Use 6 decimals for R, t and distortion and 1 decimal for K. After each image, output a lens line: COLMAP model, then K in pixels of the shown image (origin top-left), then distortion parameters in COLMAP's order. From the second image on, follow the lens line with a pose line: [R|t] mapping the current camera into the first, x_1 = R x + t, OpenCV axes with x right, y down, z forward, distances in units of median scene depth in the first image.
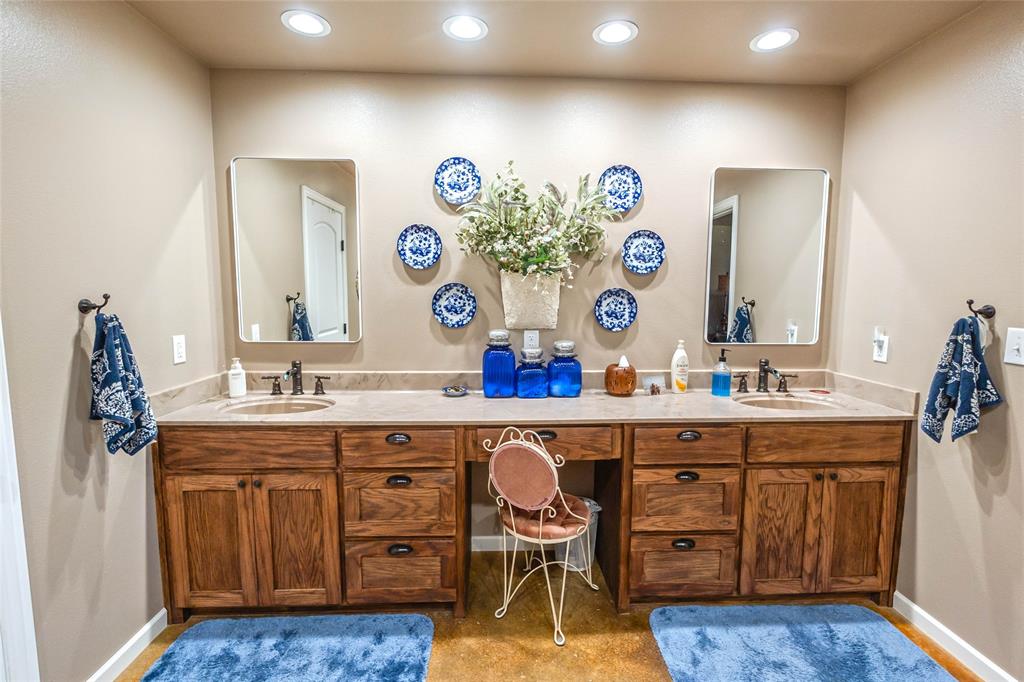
lens RADIAL K [[472.5, 0, 514.3], [0, 472.5, 340.1], [0, 0, 1]] dist [-0.002166, -0.000355]
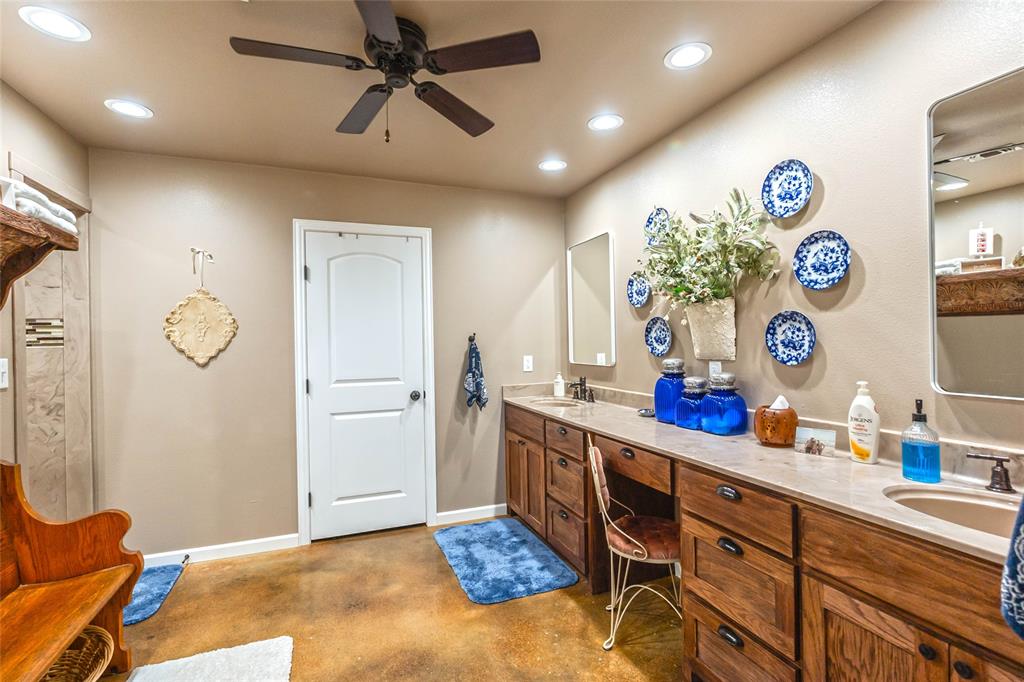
lens RADIAL K [[472.5, 0, 514.3], [0, 472.5, 340.1], [0, 0, 1]] dist [-0.002166, -0.000355]
pose [[0.318882, -0.014041, -0.947691, 0.827394], [-0.075826, 0.996307, -0.040275, 0.005817], [0.944757, 0.084702, 0.316639, 0.319463]]
